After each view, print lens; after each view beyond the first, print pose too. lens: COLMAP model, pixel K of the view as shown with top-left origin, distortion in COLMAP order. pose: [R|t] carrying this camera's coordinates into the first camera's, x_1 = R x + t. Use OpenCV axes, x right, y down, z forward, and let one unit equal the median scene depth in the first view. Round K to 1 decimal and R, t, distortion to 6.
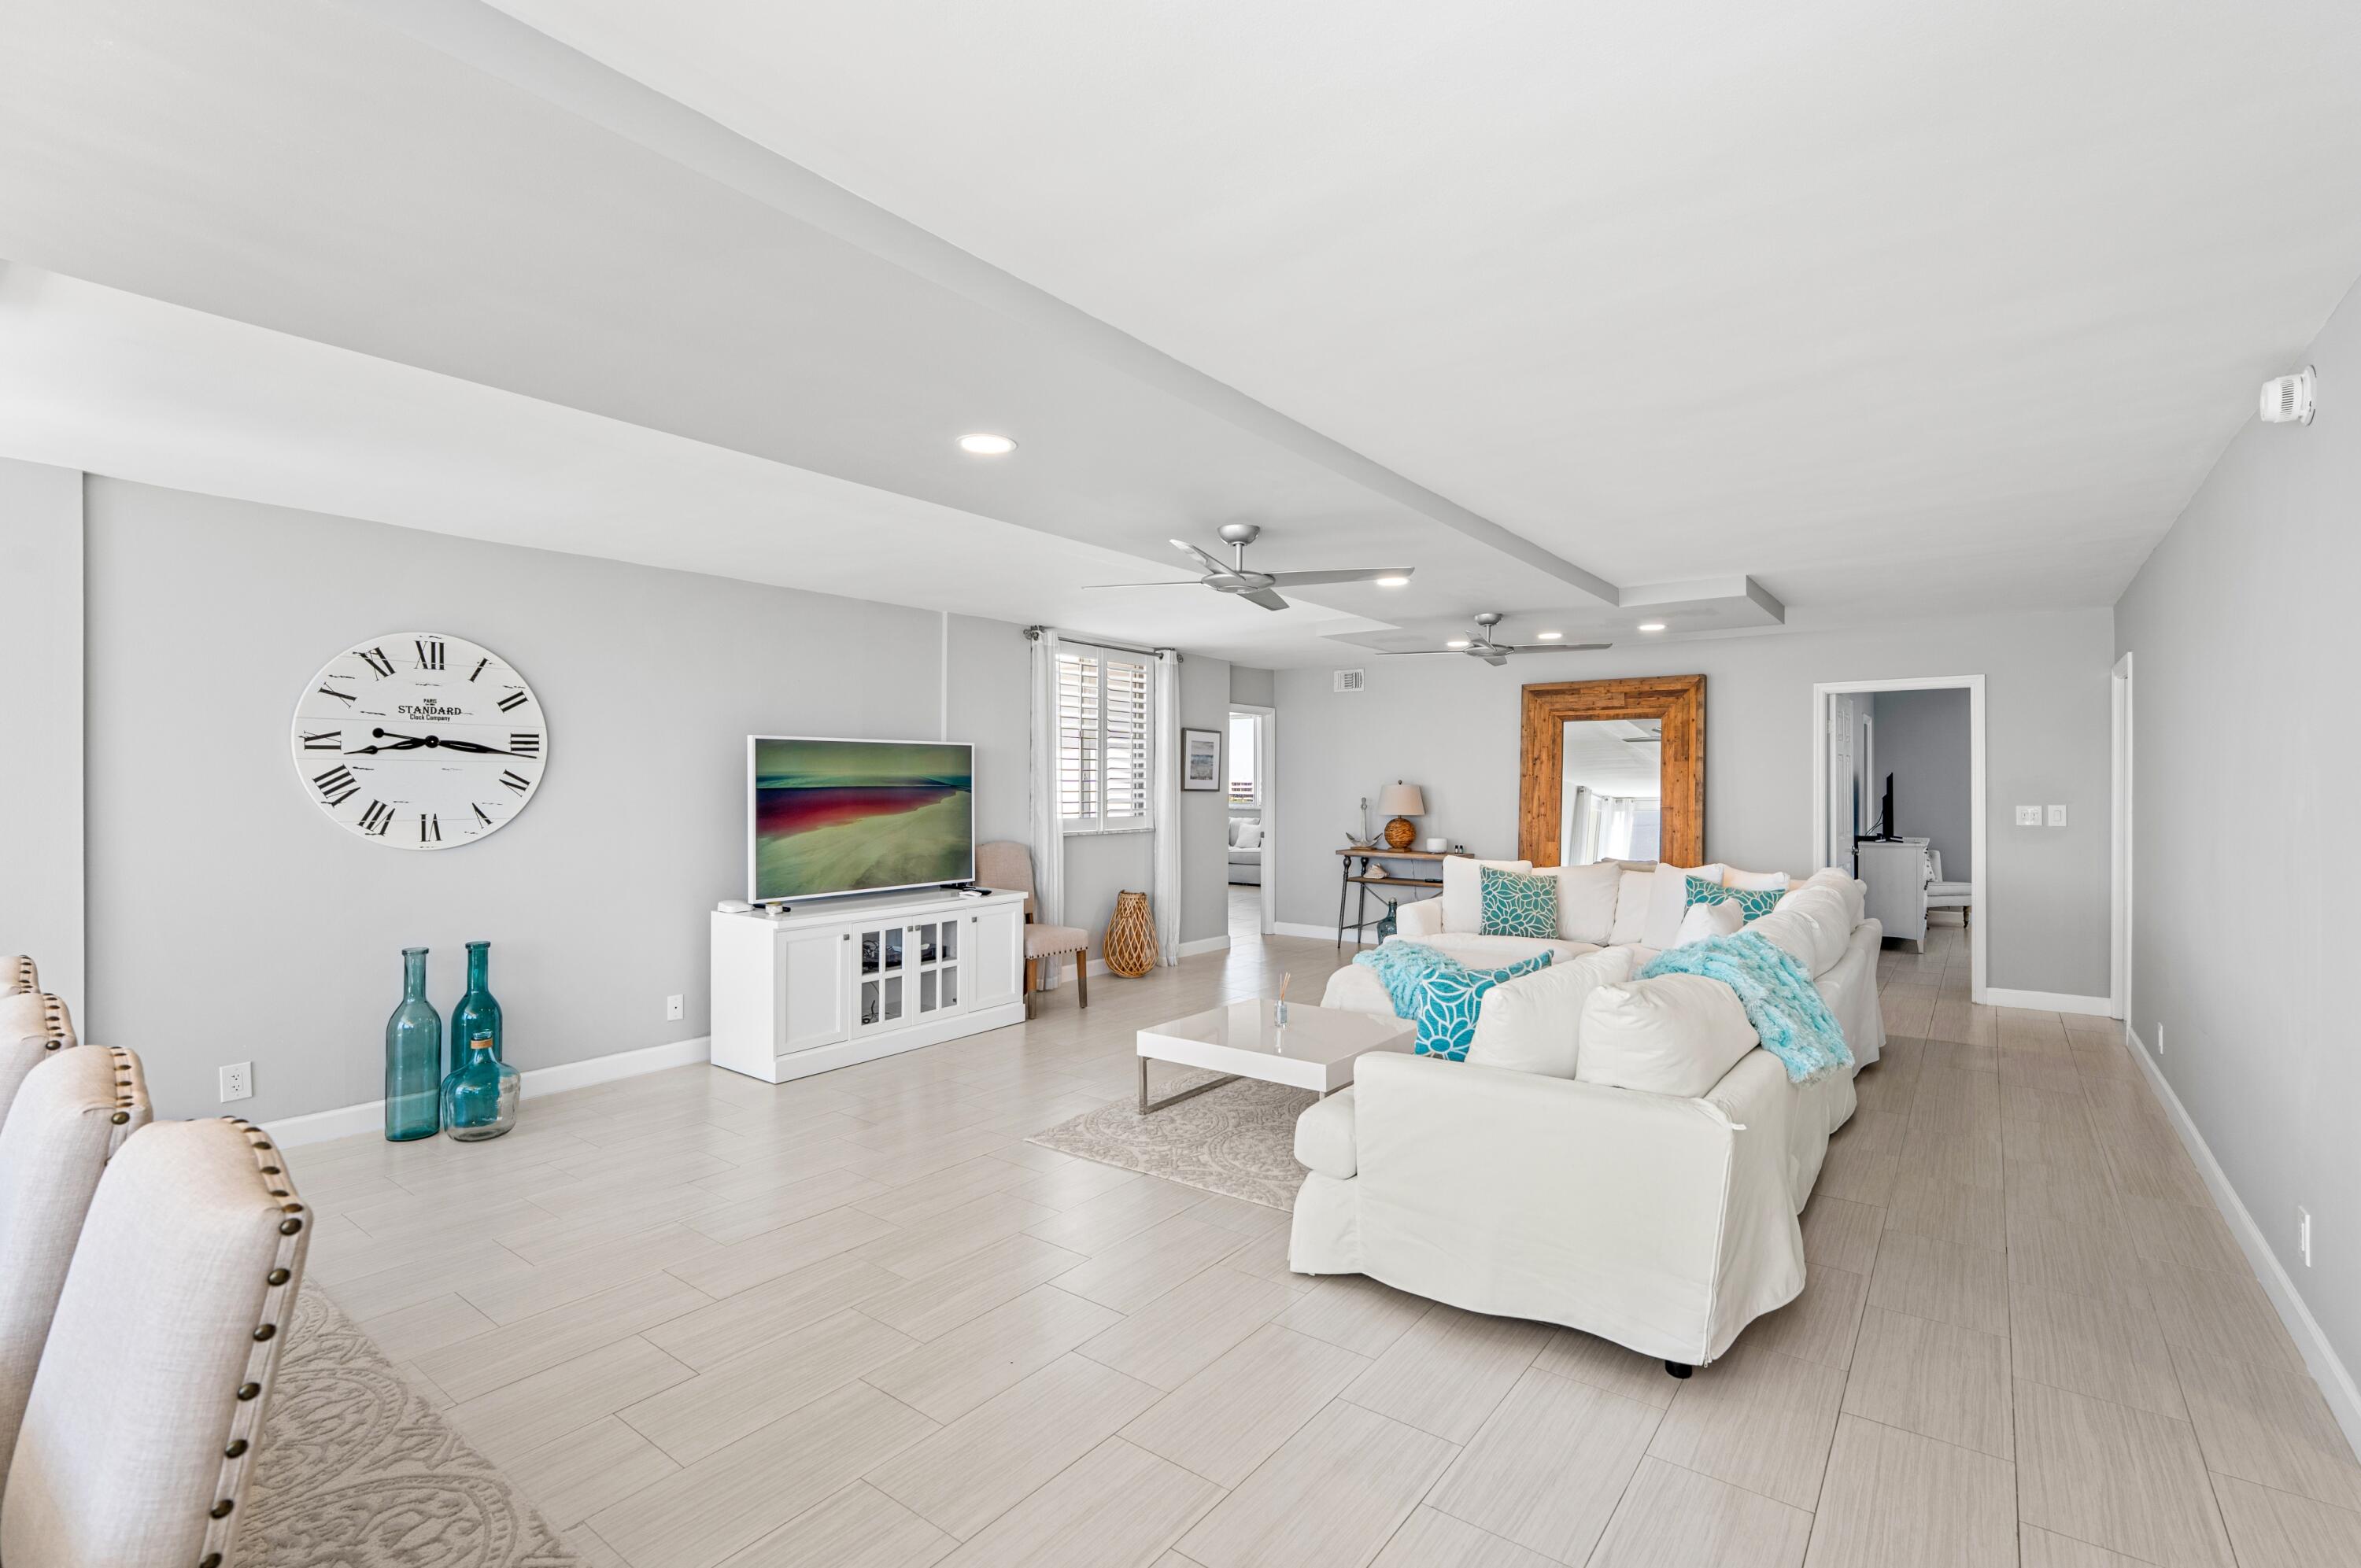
lens RADIAL K [[1067.7, 0, 1180.3], [0, 1067.7, 775.2], [0, 0, 1]] dist [-0.006744, 0.002262]
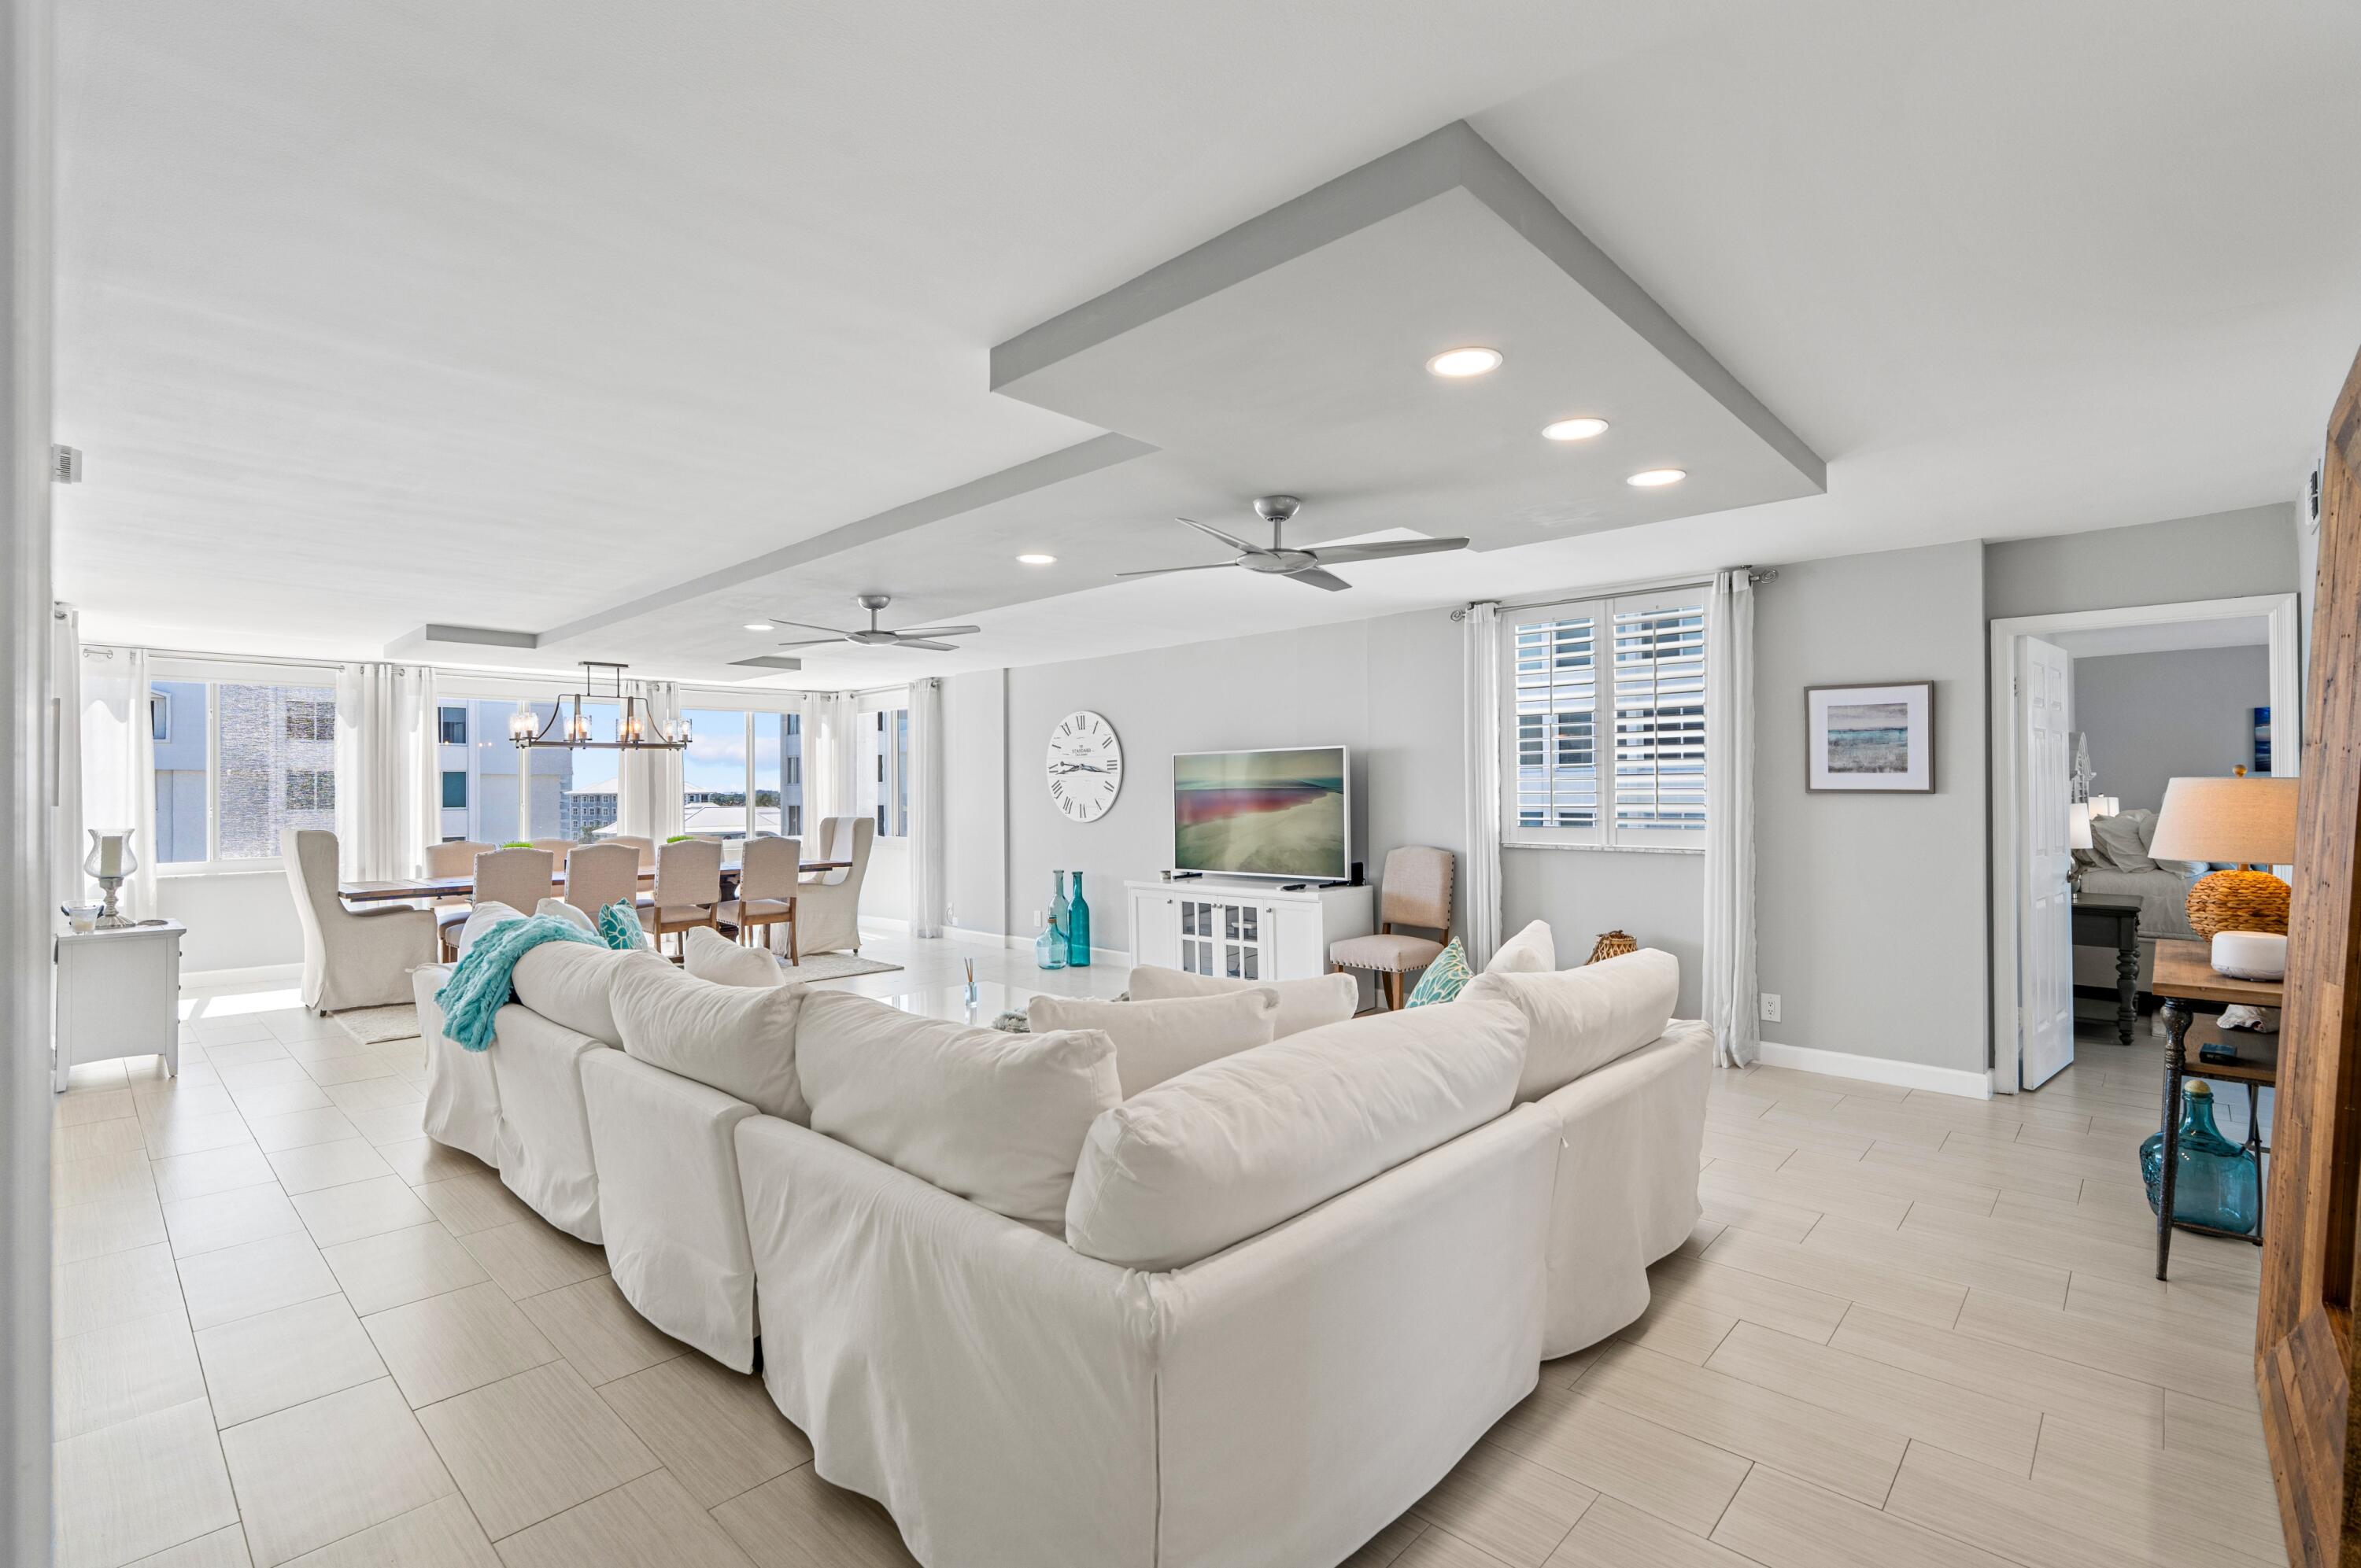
lens RADIAL K [[1067.7, 0, 1182.1], [0, 1067.7, 777.3], [0, 0, 1]] dist [-0.006744, 0.002262]
pose [[-0.102152, -0.011172, -0.994706, 1.010627], [0.015284, 0.999801, -0.012799, 0.012886], [0.994651, -0.016511, -0.101961, 1.140337]]
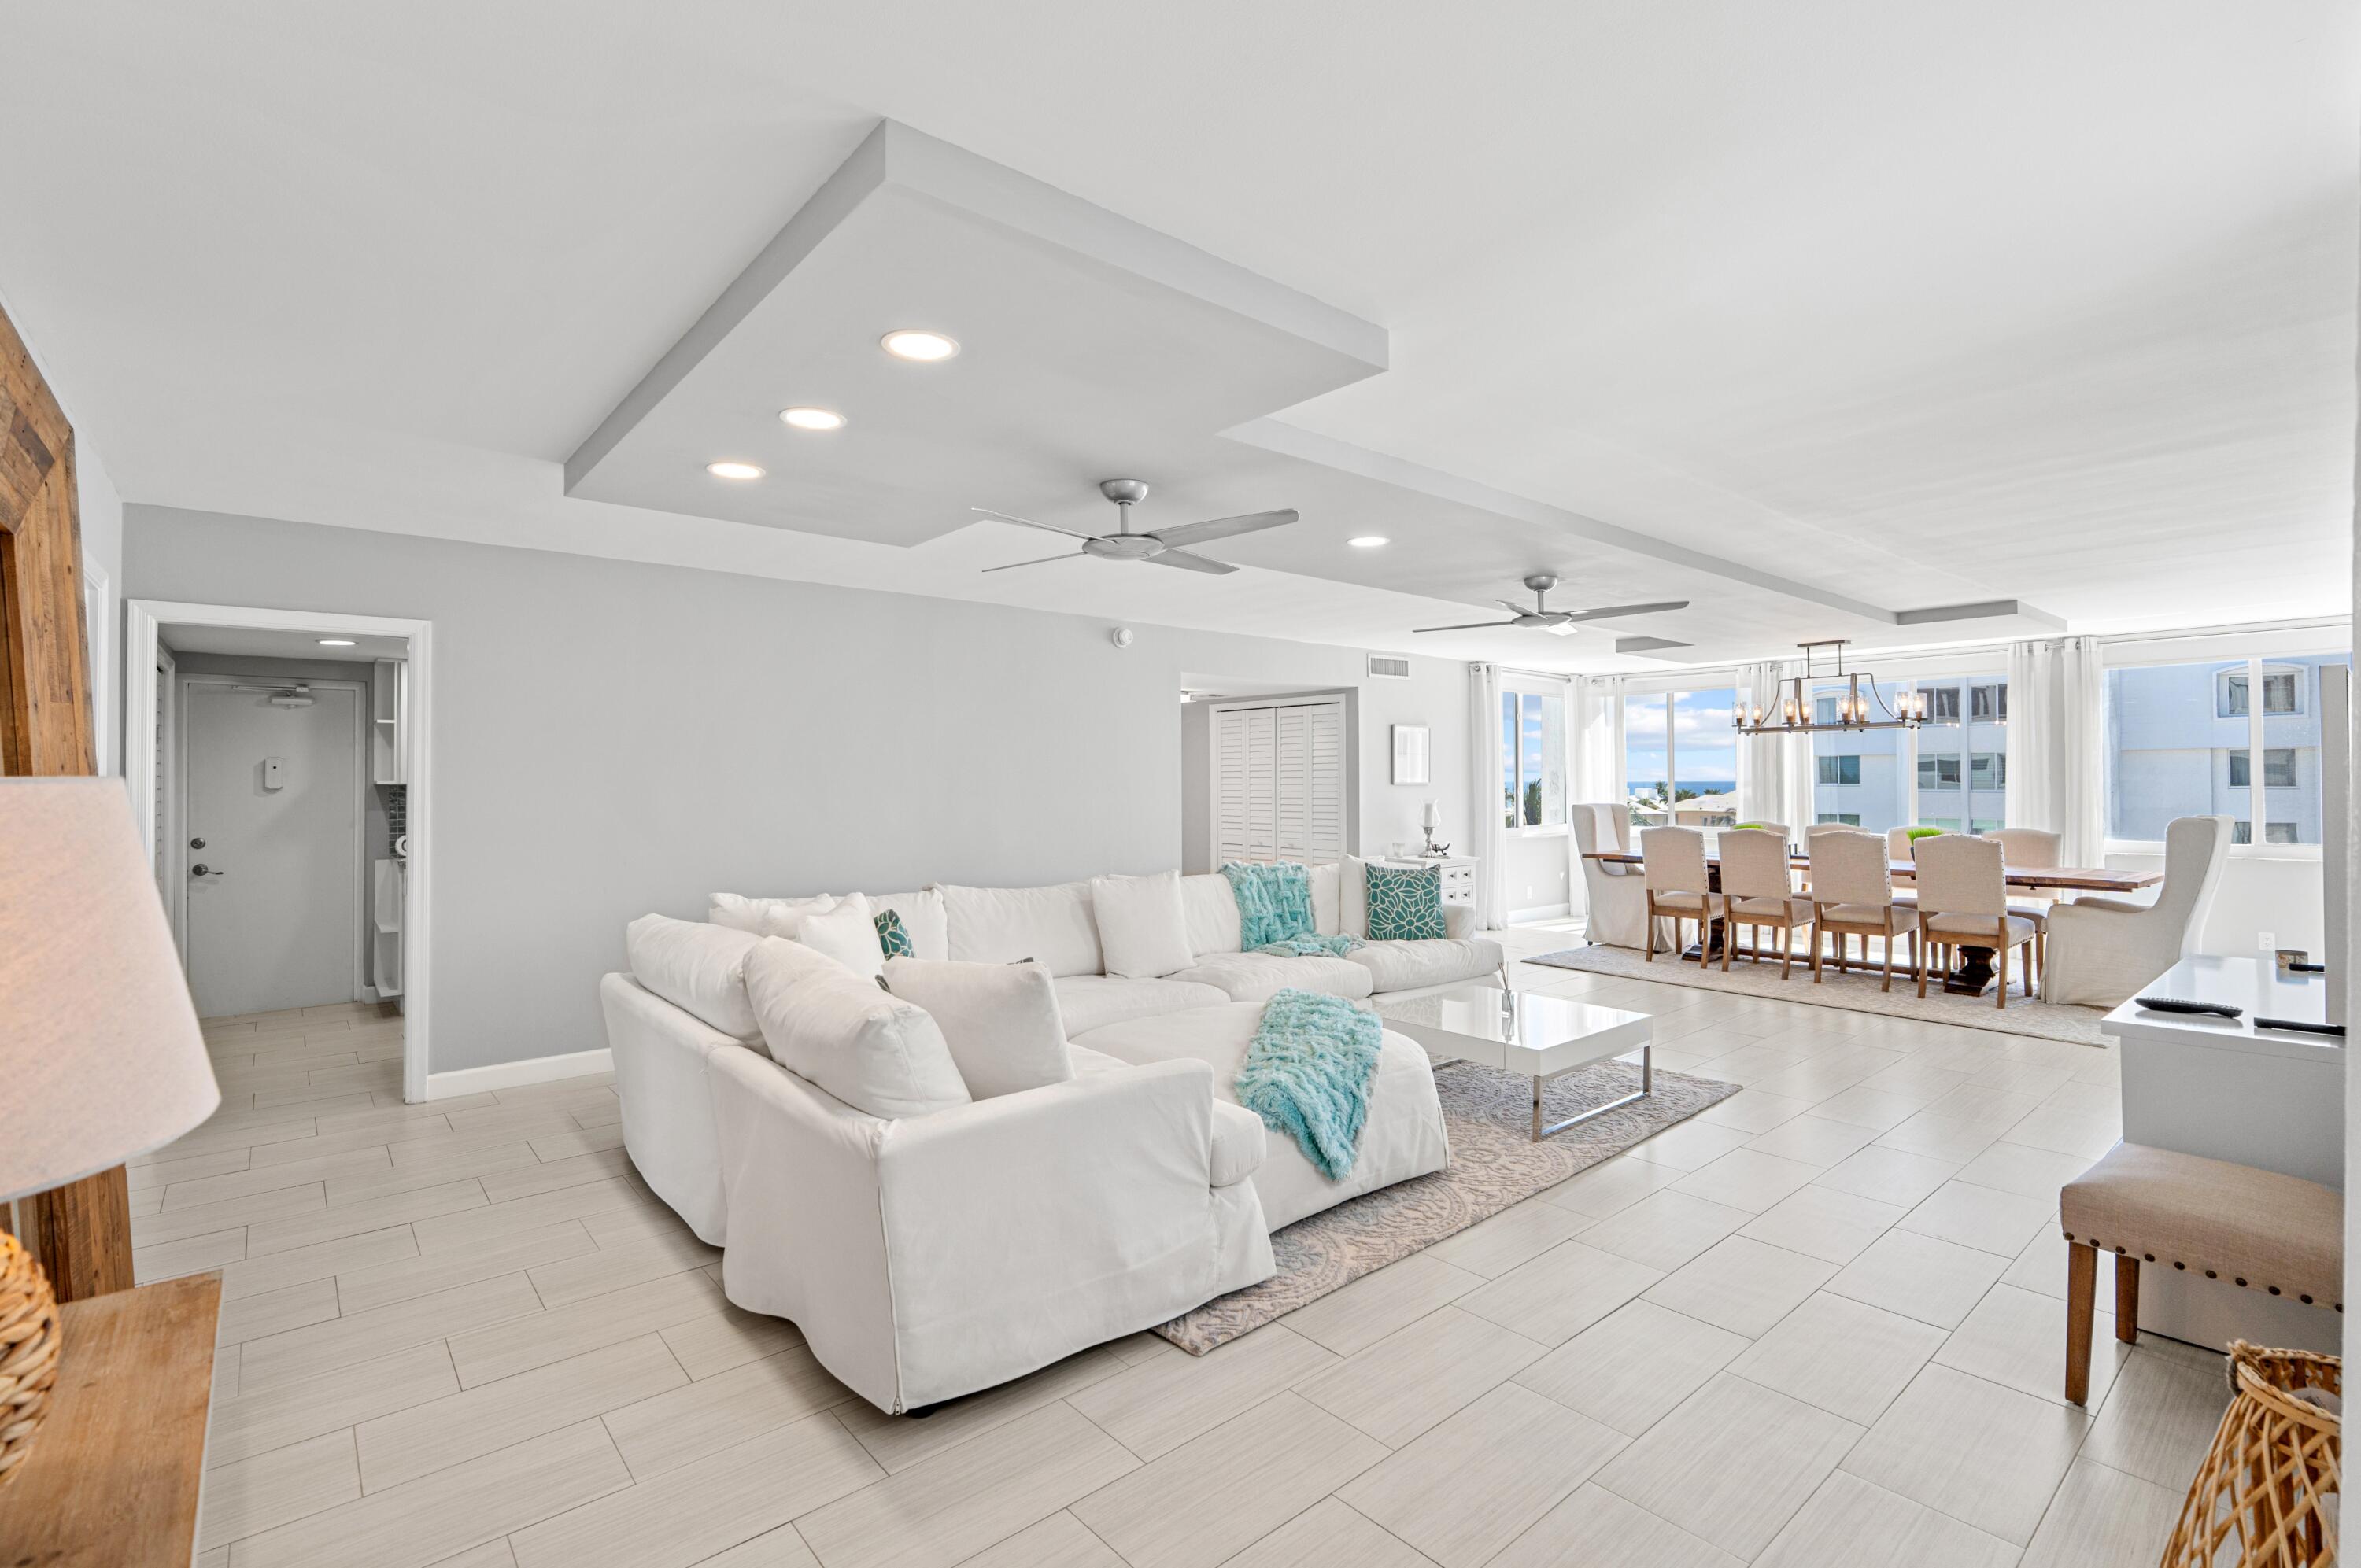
lens RADIAL K [[1067.7, 0, 1179.3], [0, 1067.7, 776.2], [0, 0, 1]] dist [-0.006744, 0.002262]
pose [[-0.976796, 0.002934, 0.214153, 0.154353], [0.000950, 0.999956, -0.009365, 0.014358], [-0.214171, -0.008944, -0.976755, 1.761031]]
